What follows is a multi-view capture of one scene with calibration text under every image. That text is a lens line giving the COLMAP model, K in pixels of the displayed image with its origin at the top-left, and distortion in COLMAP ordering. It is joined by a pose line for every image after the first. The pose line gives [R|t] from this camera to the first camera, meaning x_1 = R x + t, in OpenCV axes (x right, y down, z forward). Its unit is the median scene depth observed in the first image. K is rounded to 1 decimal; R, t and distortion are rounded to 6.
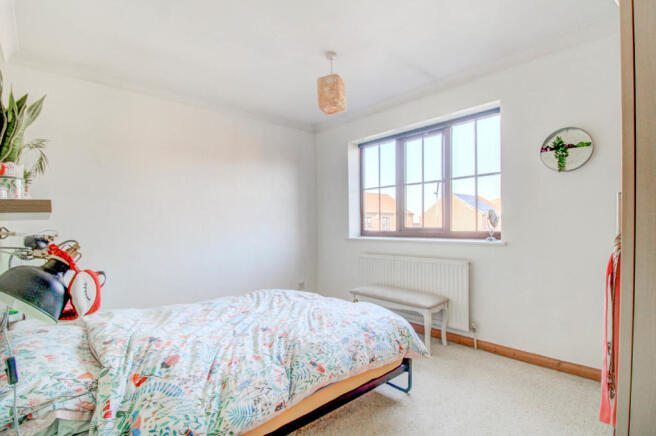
lens RADIAL K [[317.5, 0, 330.5], [0, 317.5, 227.0], [0, 0, 1]] dist [-0.024761, -0.001260]
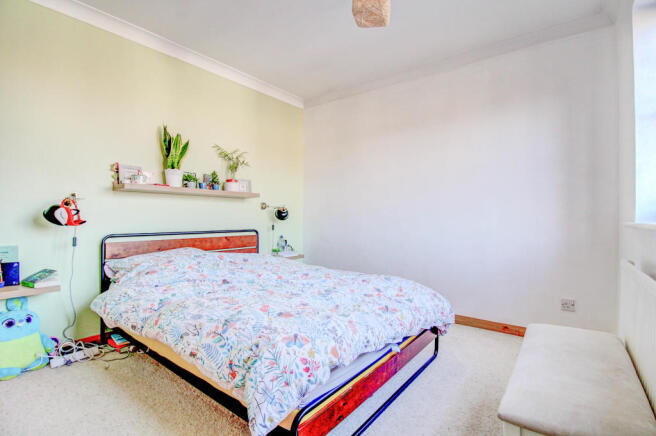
lens RADIAL K [[317.5, 0, 330.5], [0, 317.5, 227.0], [0, 0, 1]] dist [-0.024761, -0.001260]
pose [[0.177366, 0.041719, -0.983260, 0.866156], [-0.015620, 0.999095, 0.039573, 0.068735], [0.984021, 0.008340, 0.177858, 1.104895]]
